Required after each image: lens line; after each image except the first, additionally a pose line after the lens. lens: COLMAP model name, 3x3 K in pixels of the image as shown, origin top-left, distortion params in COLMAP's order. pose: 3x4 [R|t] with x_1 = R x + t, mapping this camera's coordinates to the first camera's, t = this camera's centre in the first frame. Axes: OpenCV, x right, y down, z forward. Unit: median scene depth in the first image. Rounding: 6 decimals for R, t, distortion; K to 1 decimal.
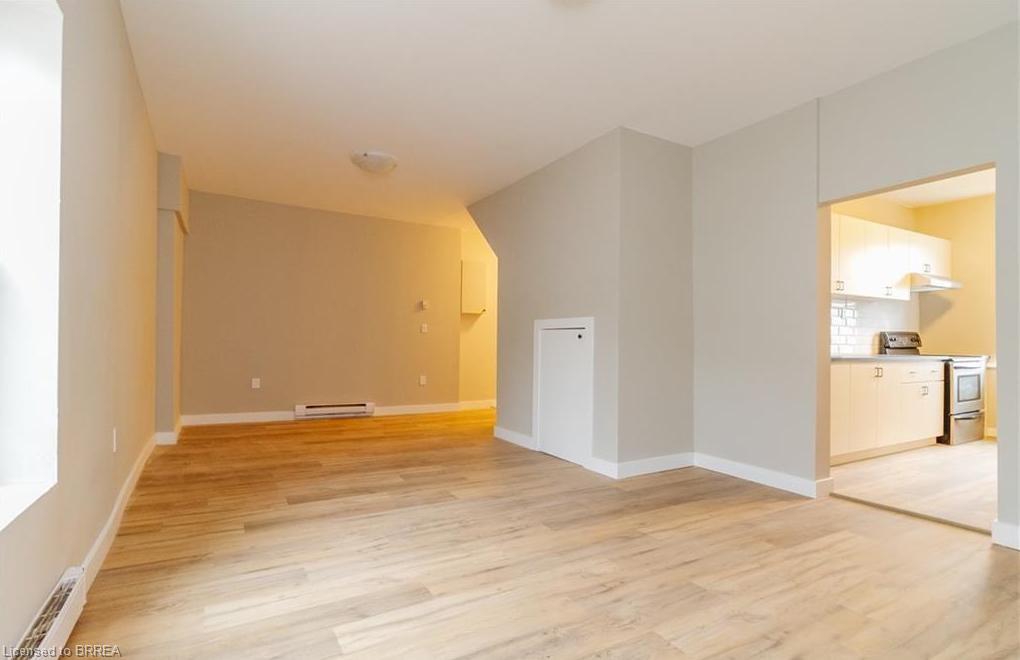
lens RADIAL K [[479.3, 0, 496.6], [0, 479.3, 340.5], [0, 0, 1]] dist [-0.001733, 0.000106]
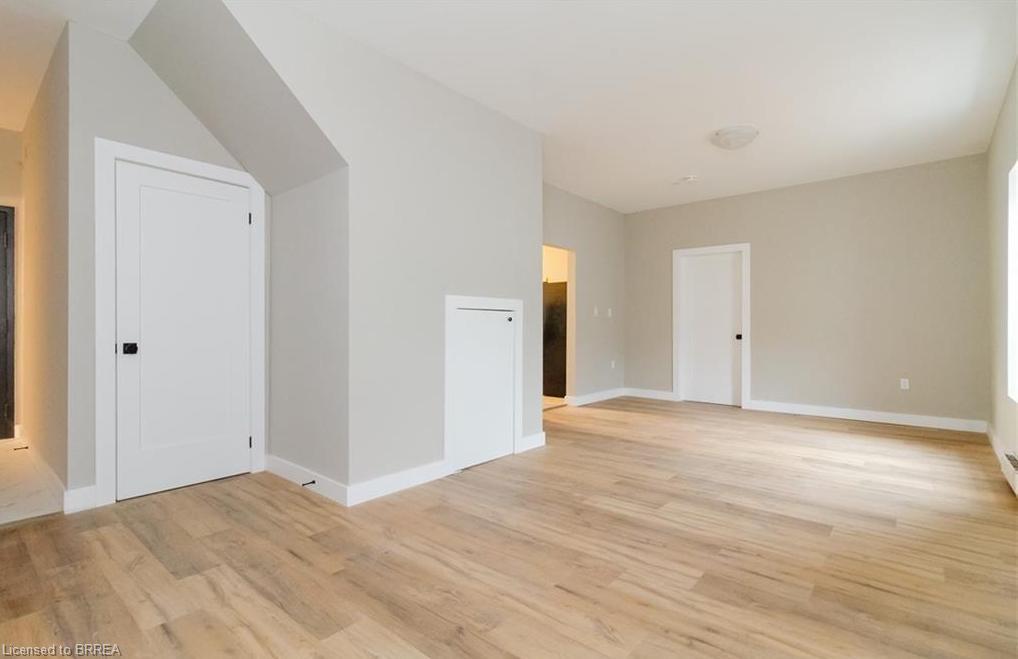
lens RADIAL K [[476.9, 0, 509.0], [0, 476.9, 329.5], [0, 0, 1]] dist [-0.002720, -0.000493]
pose [[-0.327924, -0.018526, 0.944522, -1.054777], [-0.008225, 0.999826, 0.016755, -0.020824], [-0.944668, -0.002274, -0.328019, 1.851459]]
